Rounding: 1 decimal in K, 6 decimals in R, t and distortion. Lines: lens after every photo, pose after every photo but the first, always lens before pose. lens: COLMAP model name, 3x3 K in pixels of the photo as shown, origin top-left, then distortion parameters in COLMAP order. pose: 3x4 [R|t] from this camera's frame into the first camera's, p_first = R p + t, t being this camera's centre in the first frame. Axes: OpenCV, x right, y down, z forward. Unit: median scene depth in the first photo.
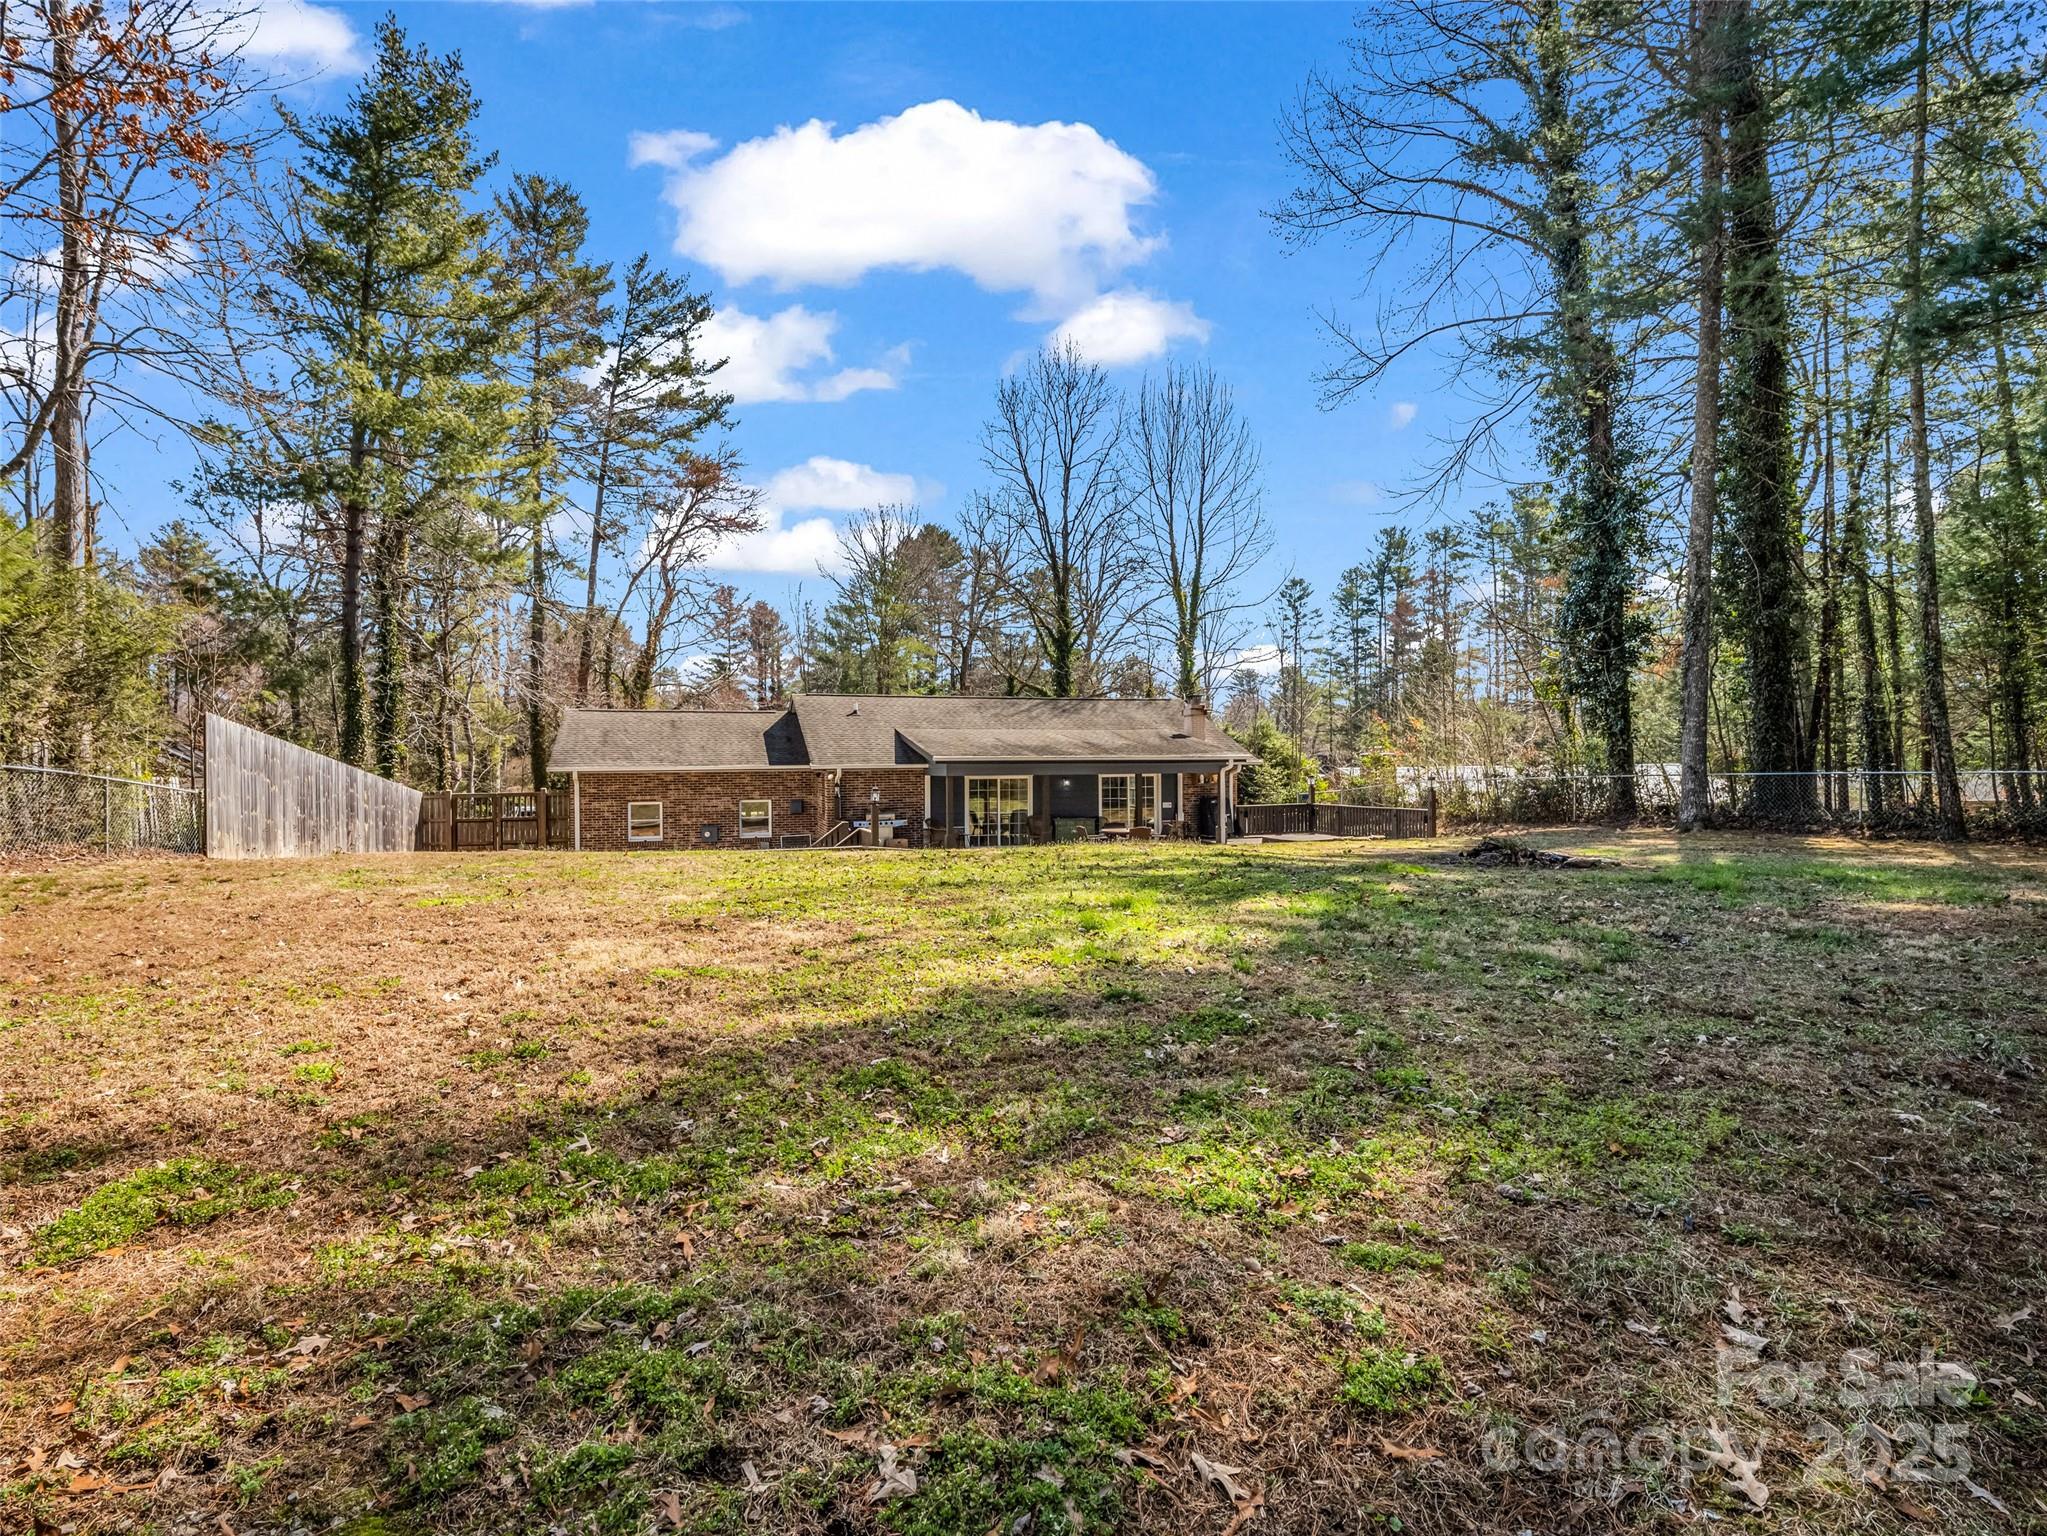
lens RADIAL K [[1004.2, 0, 1023.5], [0, 1004.2, 768.0], [0, 0, 1]] dist [-0.015461, 0.000095]
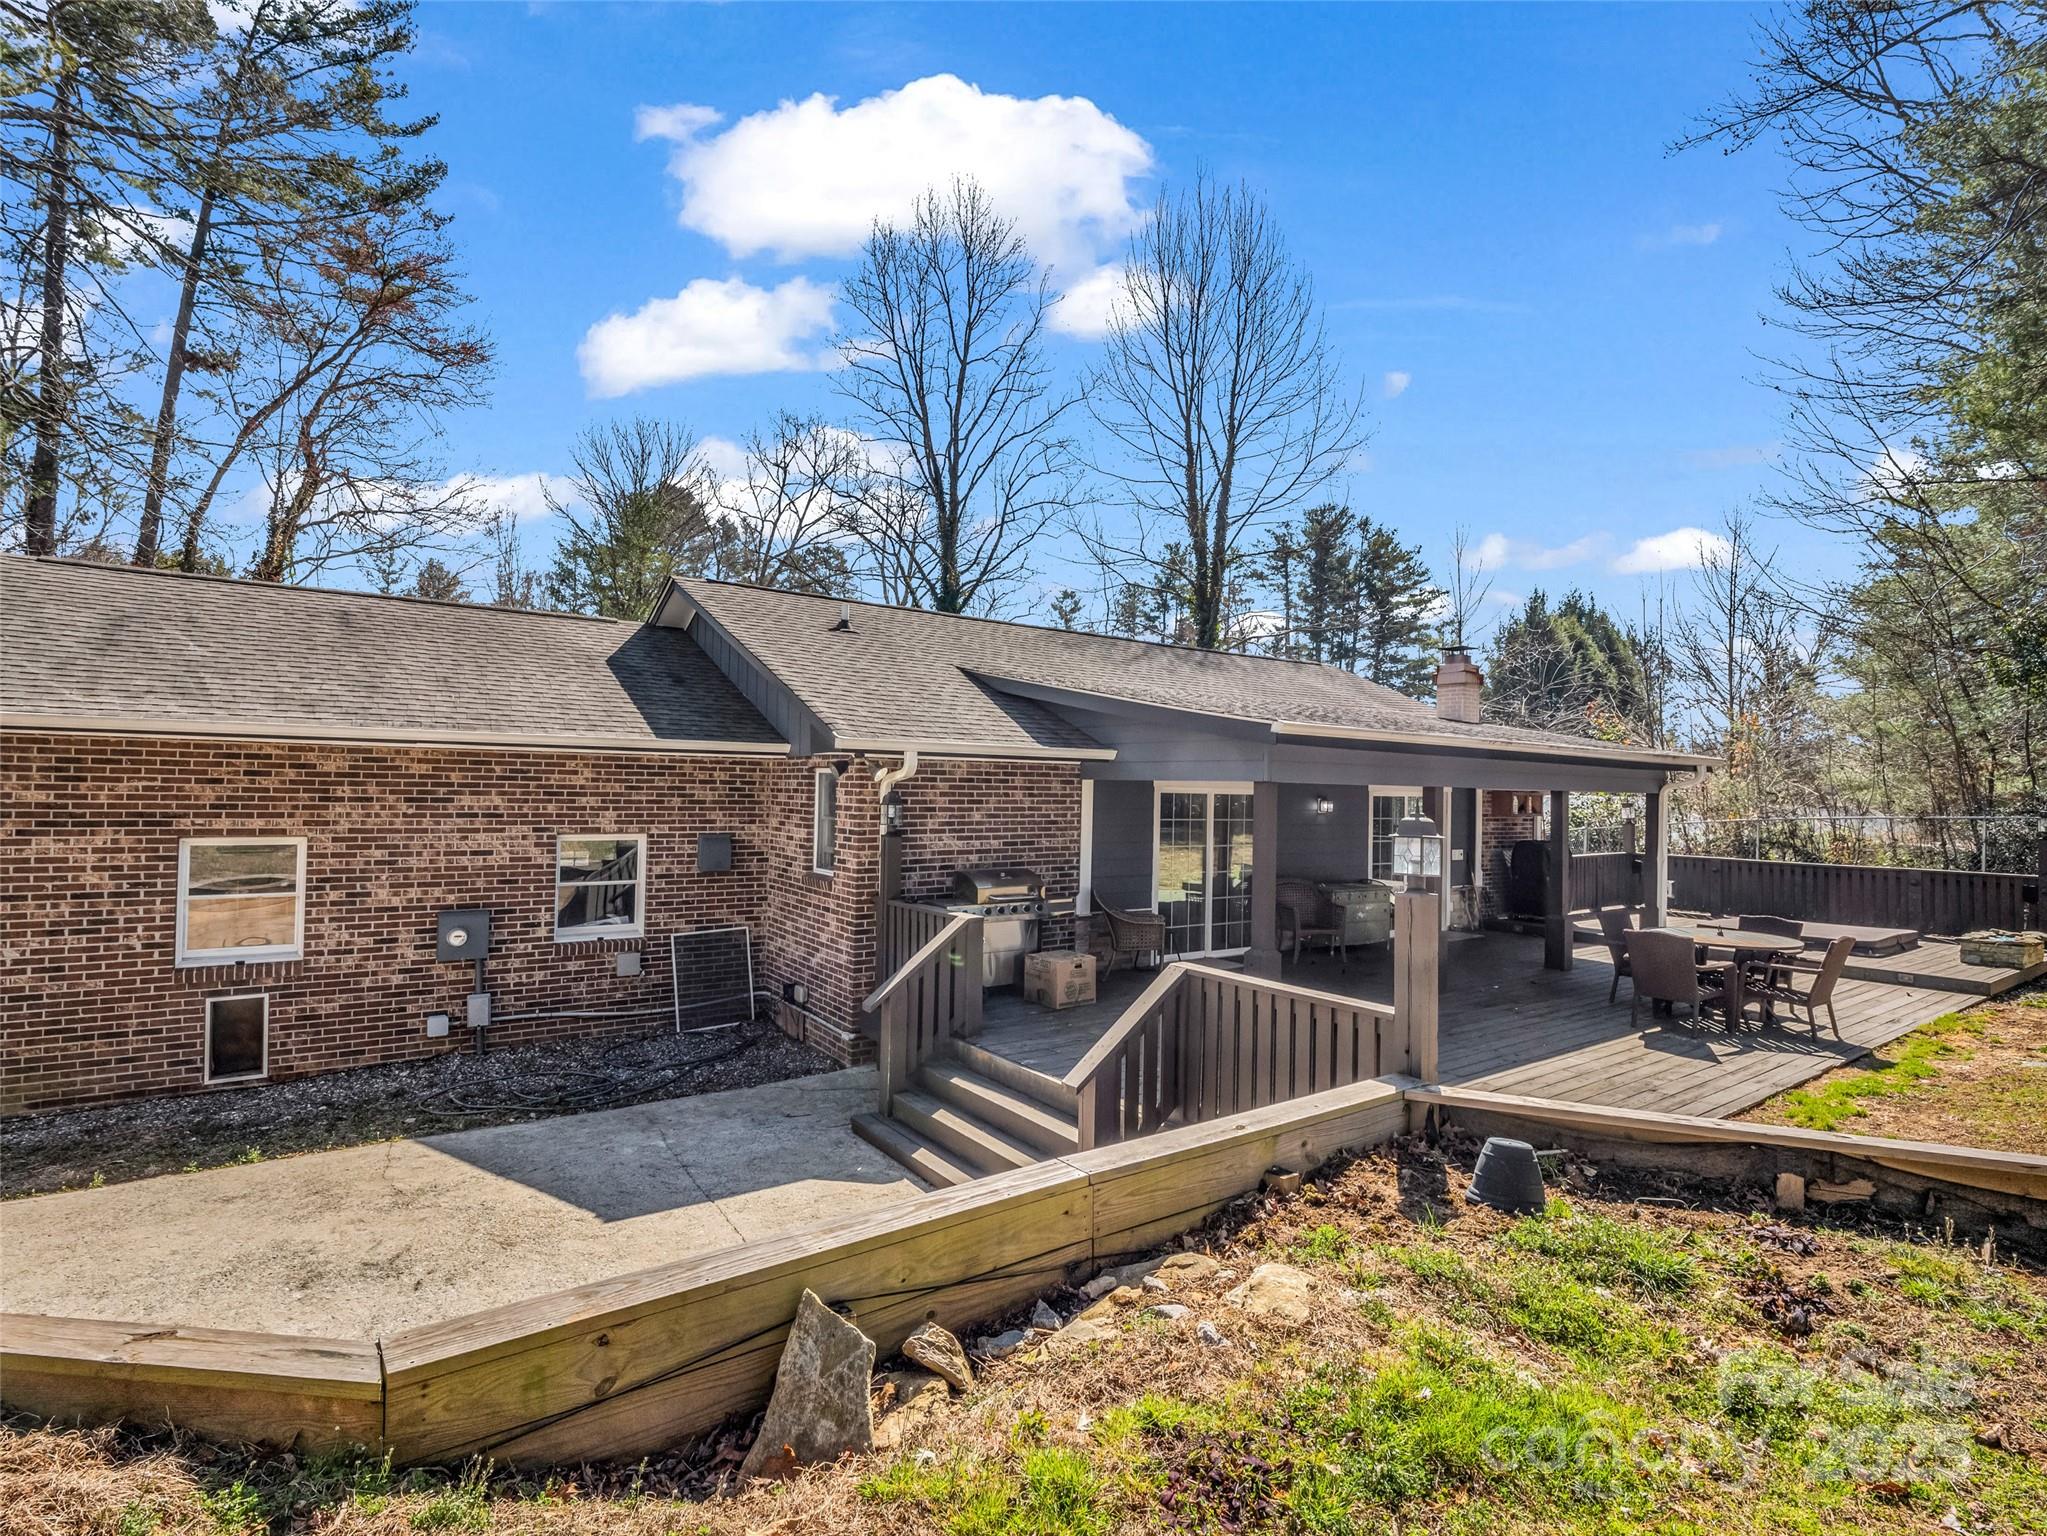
lens RADIAL K [[1008.6, 0, 1023.5], [0, 1008.6, 768.0], [0, 0, 1]] dist [-0.001344, -0.011101]
pose [[0.957180, 0.034836, 0.287390, -0.113652], [-0.029573, 0.999306, -0.022636, 0.005937], [-0.287979, 0.013167, 0.957546, 0.304852]]
